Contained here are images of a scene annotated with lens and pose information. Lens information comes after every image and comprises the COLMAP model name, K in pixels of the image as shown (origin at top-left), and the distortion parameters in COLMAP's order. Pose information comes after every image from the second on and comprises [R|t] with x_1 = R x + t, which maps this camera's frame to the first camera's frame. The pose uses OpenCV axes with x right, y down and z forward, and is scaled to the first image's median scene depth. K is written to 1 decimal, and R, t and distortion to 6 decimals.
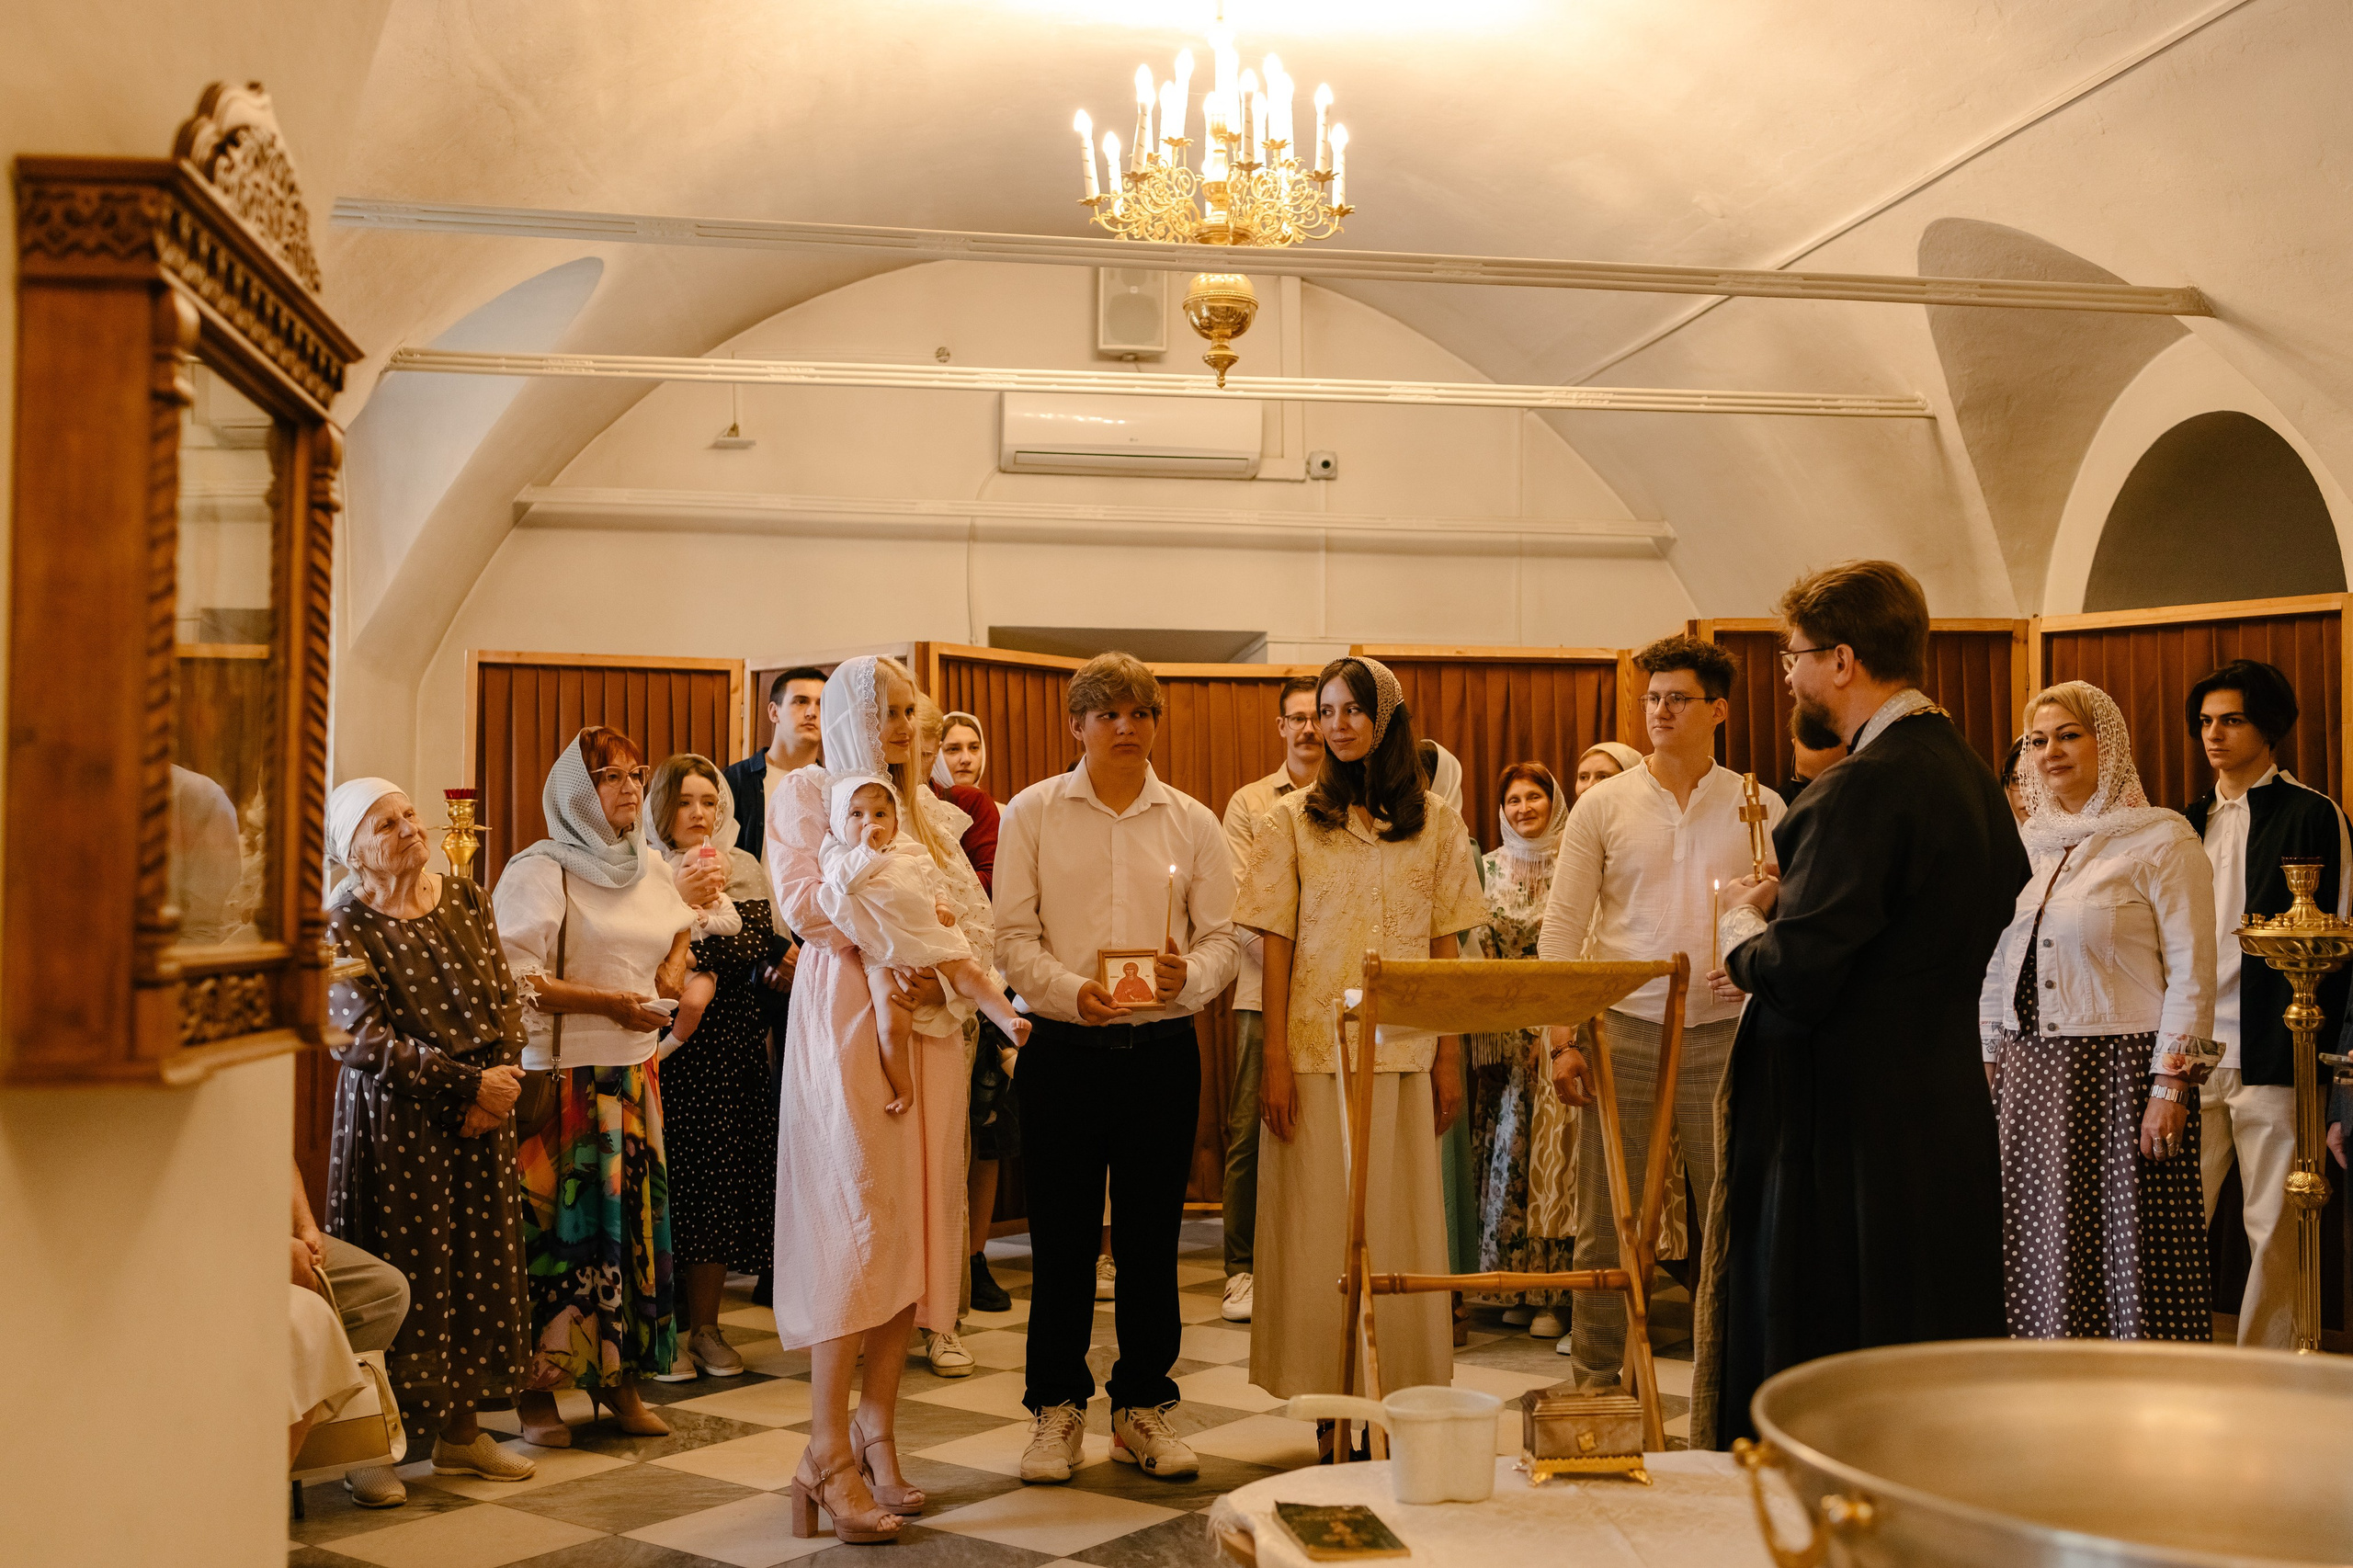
lens RADIAL K [[2344.6, 0, 1186.5], [0, 2344.6, 783.5], [0, 0, 1]] dist [-0.001045, 0.000000]
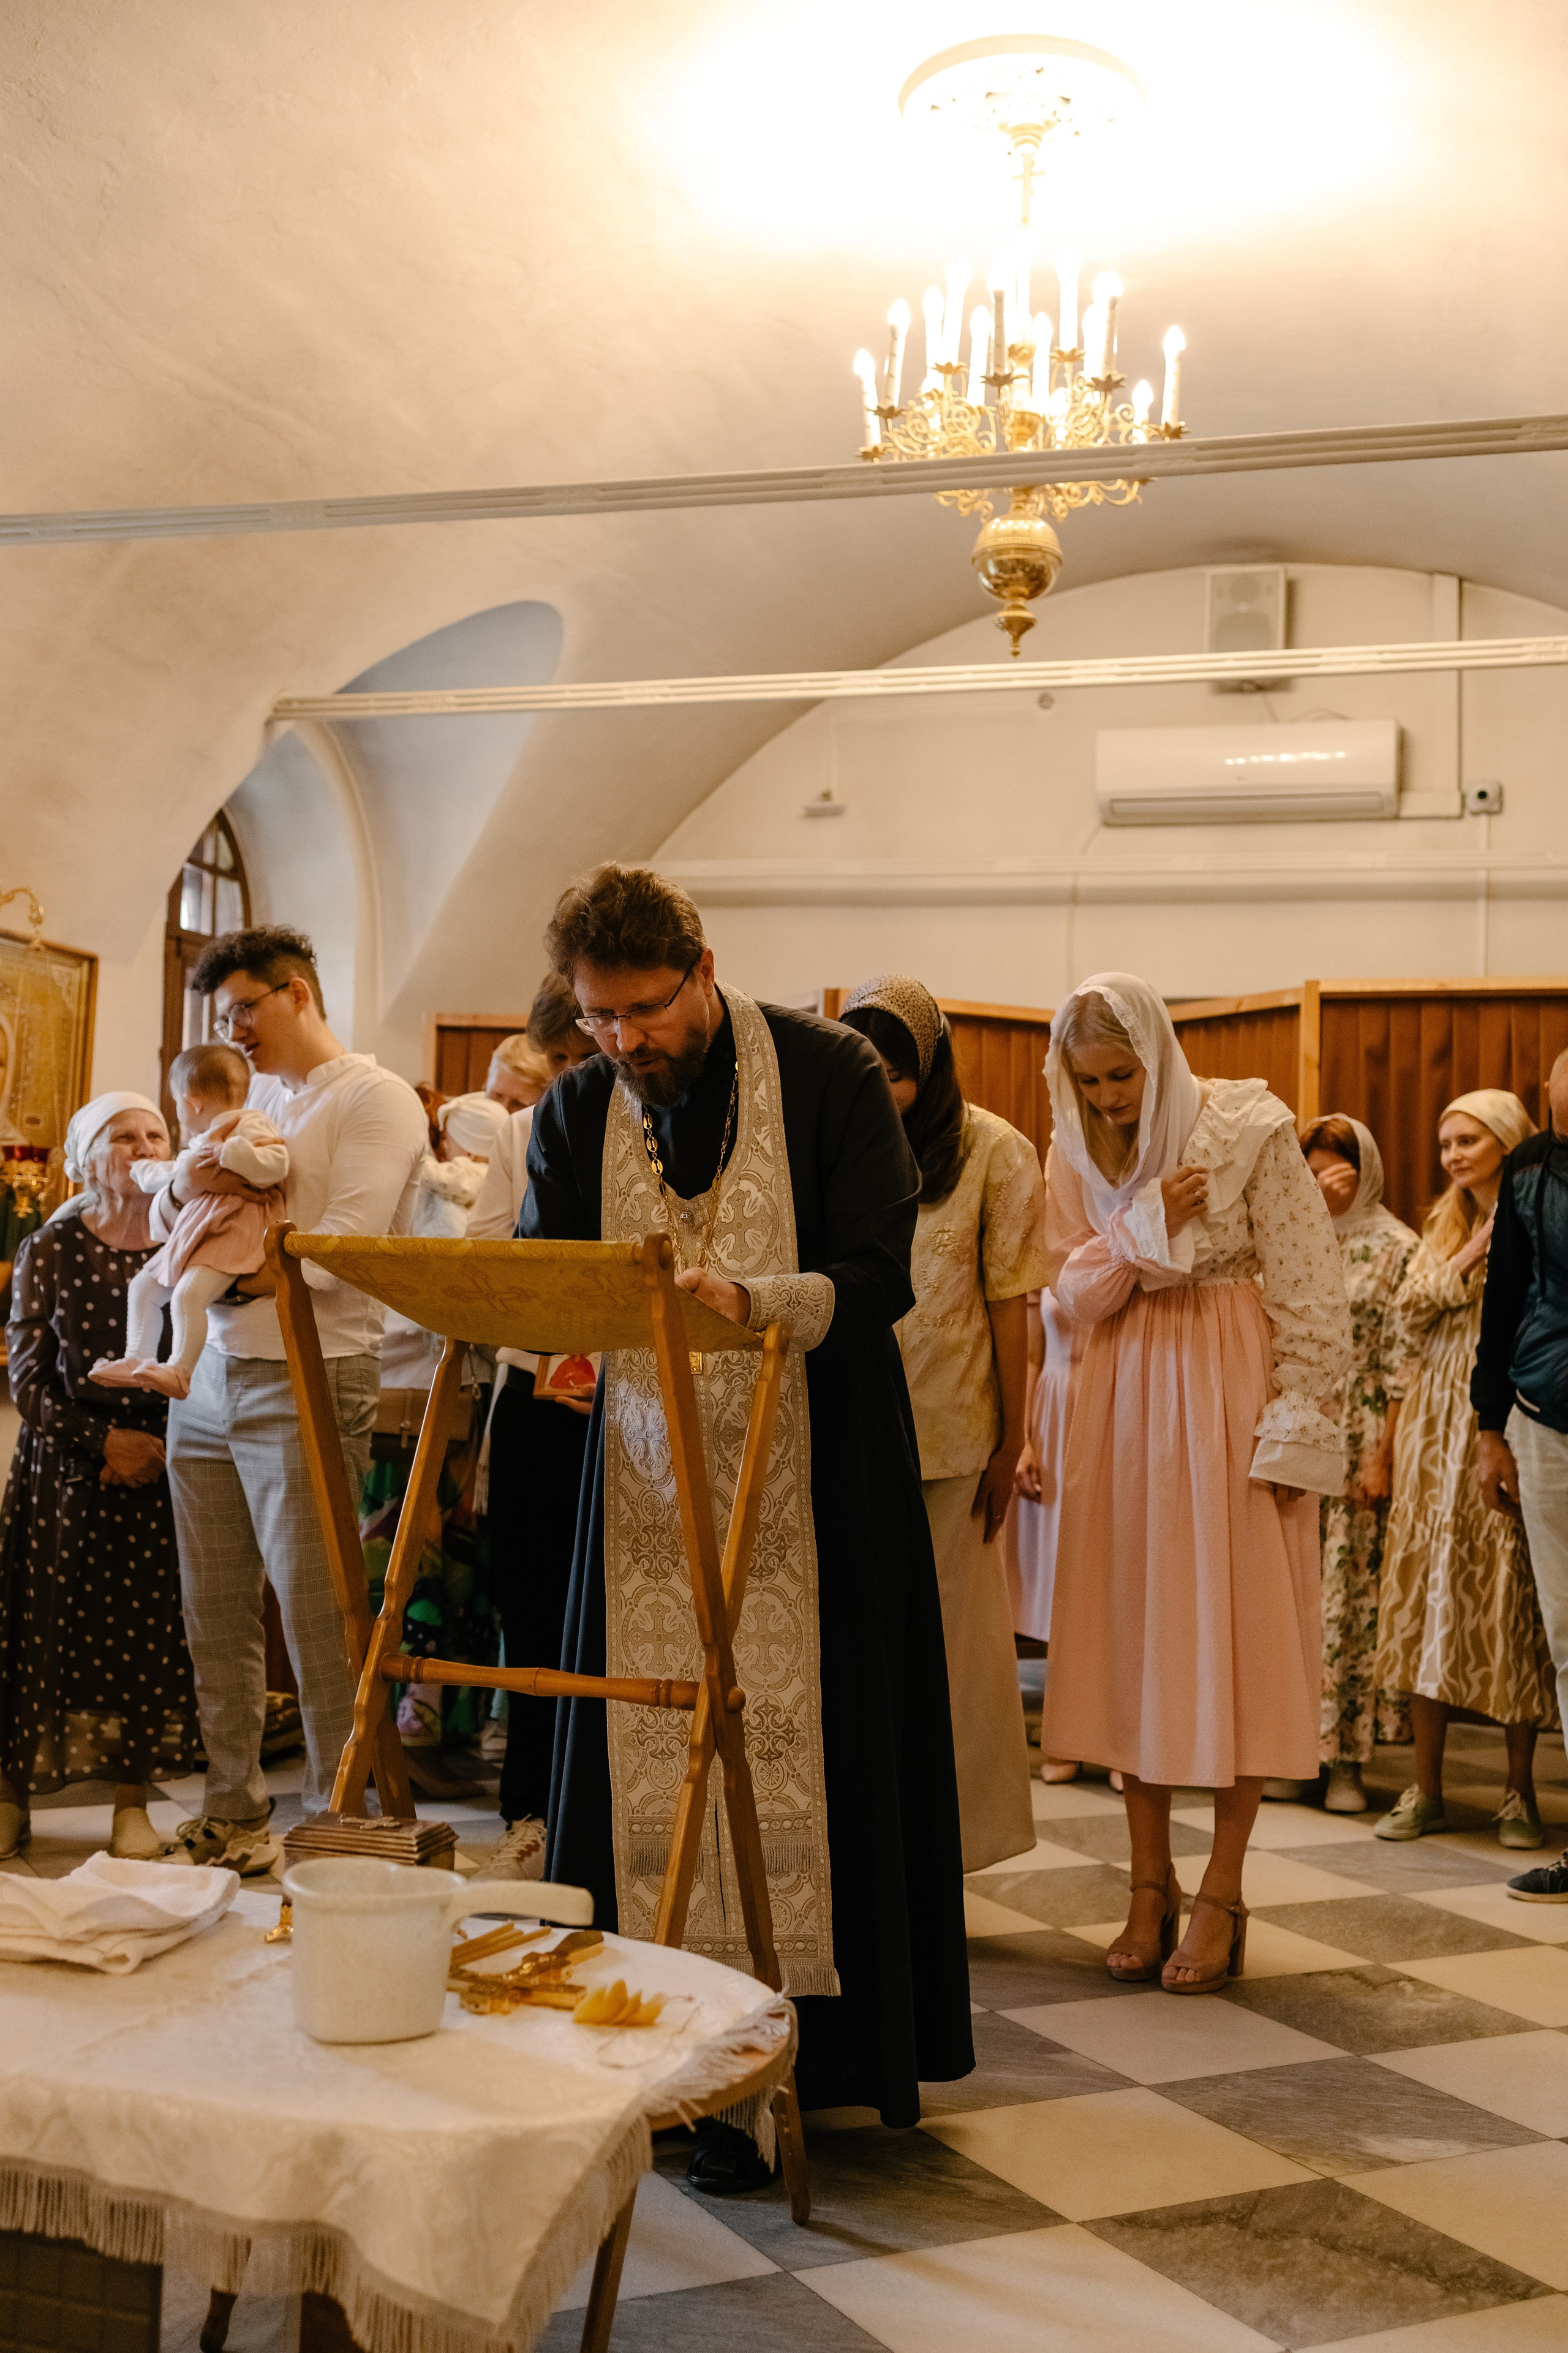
lens RADIAL K [[2344.4, 0, 820.8], [0, 2344.4, 1236.4], [0, 0, 1]] dist [-0.001045, 0.000000]
pose [[0.909373, 0.014909, -0.415714, 0.304596], [-0.015293, 0.999880, 0.002405, 0.037852], [0.415700, 0.004170, 0.909492, 0.206905]]
